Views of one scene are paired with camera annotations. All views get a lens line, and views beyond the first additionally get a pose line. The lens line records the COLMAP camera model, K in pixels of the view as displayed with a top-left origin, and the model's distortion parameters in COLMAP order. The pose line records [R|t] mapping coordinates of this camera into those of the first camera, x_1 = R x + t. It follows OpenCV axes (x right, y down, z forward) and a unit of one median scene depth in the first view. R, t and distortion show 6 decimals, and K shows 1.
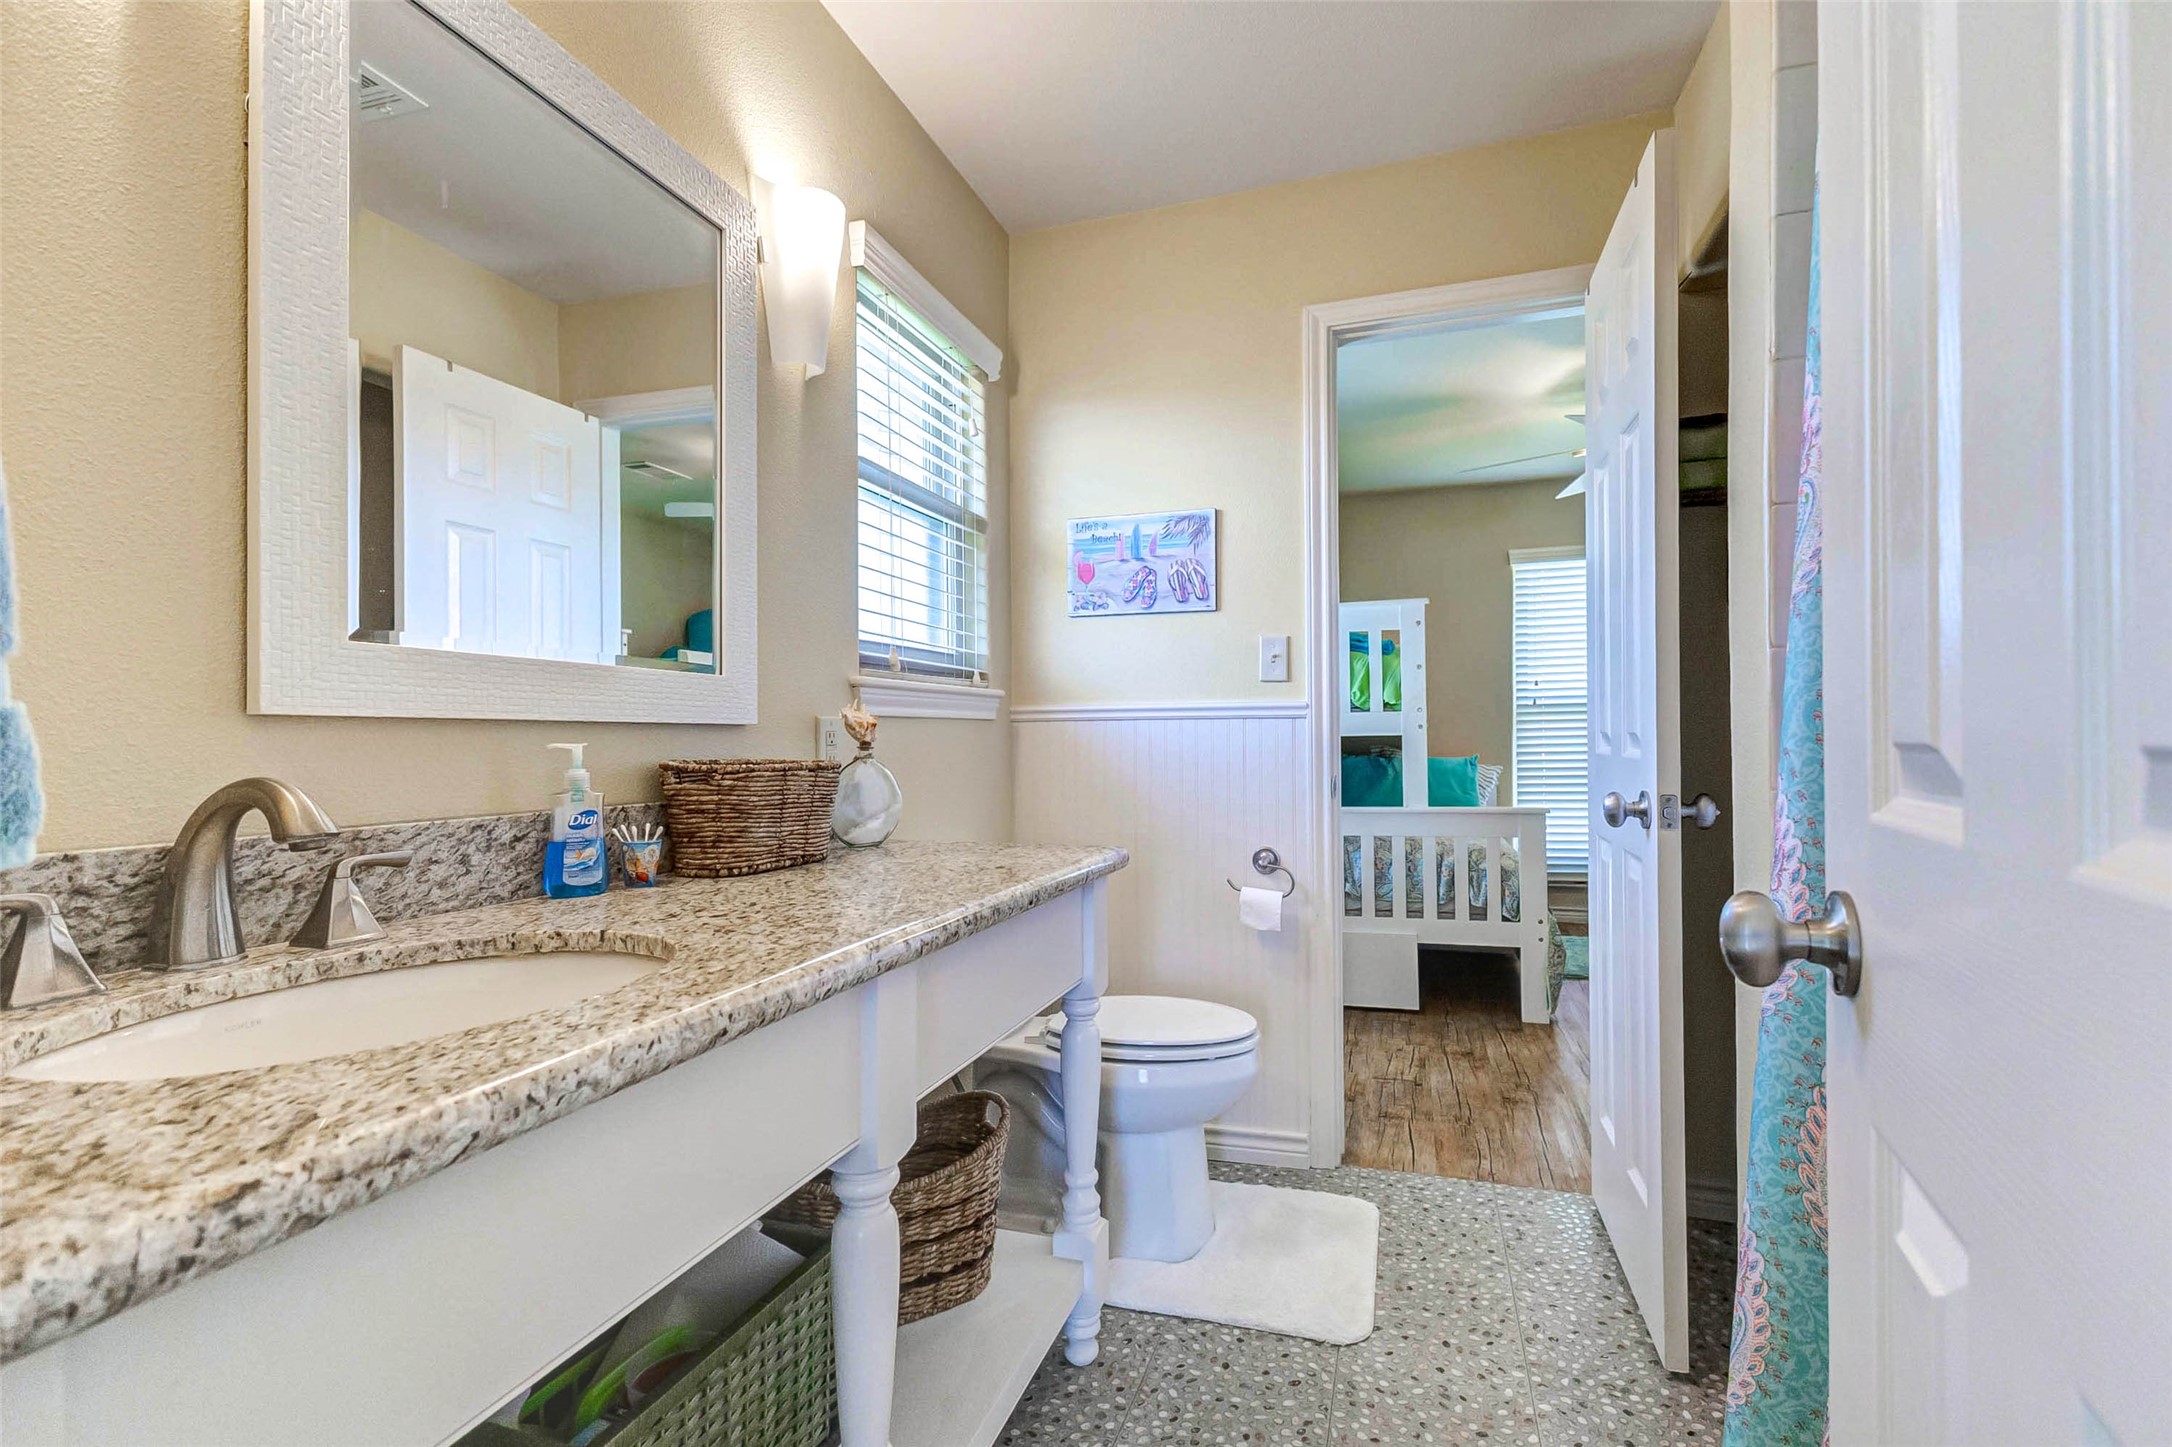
lens RADIAL K [[970.1, 0, 1086.0], [0, 970.1, 723.5], [0, 0, 1]] dist [0.000021, -0.000044]
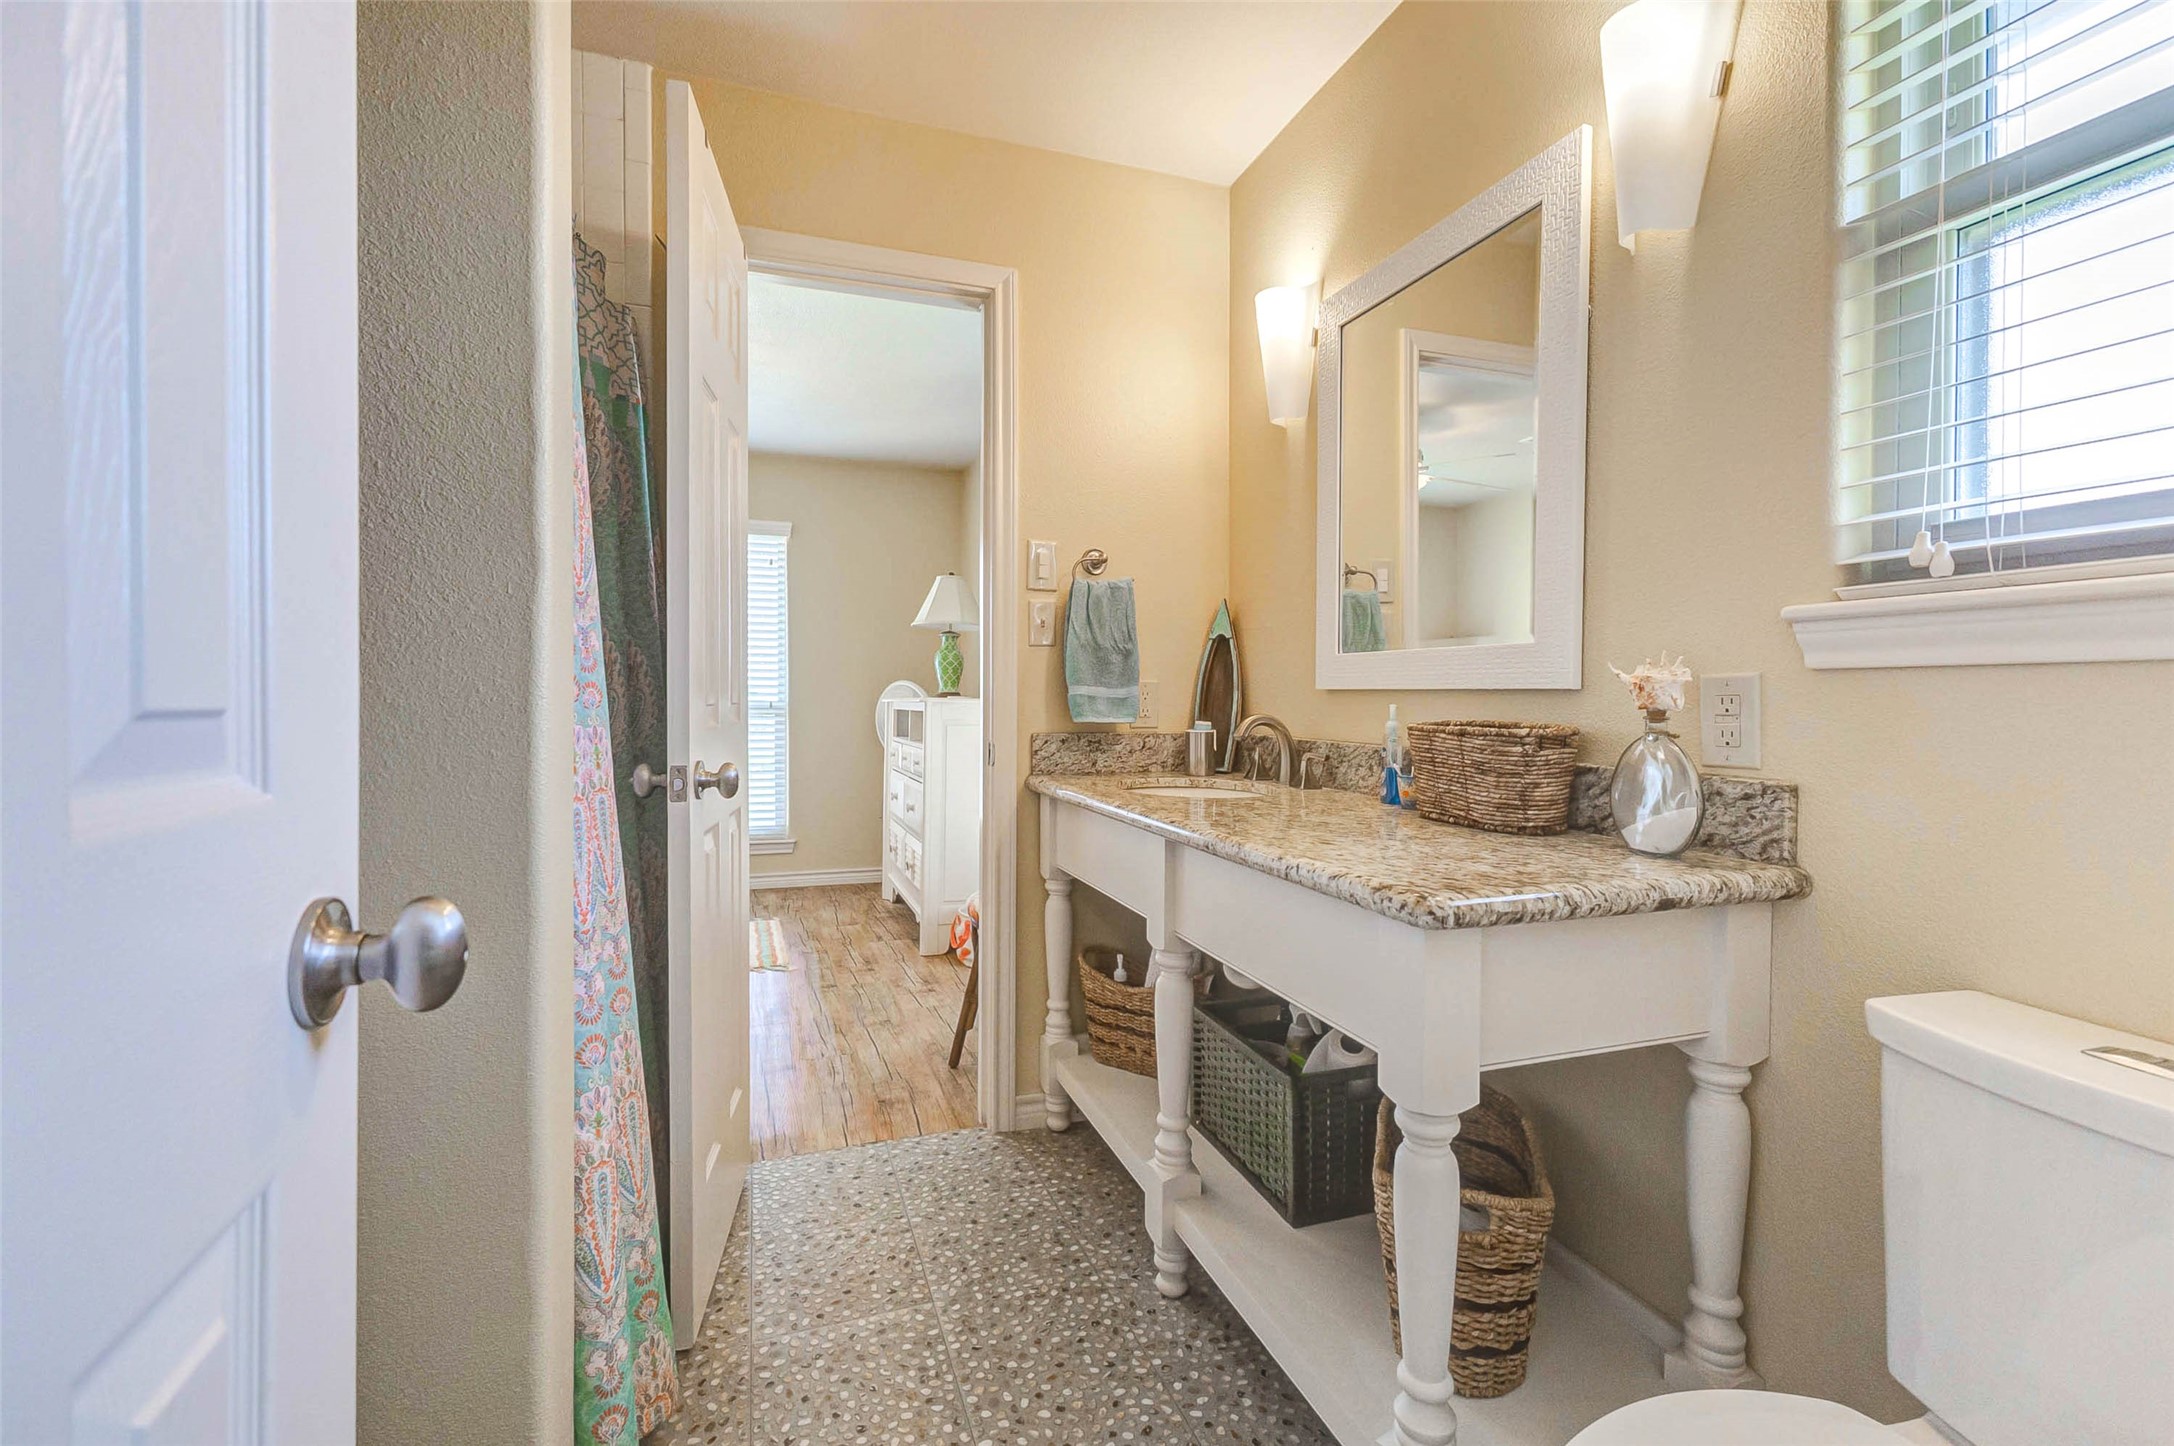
lens RADIAL K [[971.0, 0, 1087.0], [0, 971.0, 723.0], [0, 0, 1]] dist [0.000021, -0.000044]
pose [[-0.801009, 0.007489, -0.598605, 0.644319], [-0.004455, 0.999819, 0.018470, 0.020385], [0.598636, 0.017462, -0.800831, 1.608021]]
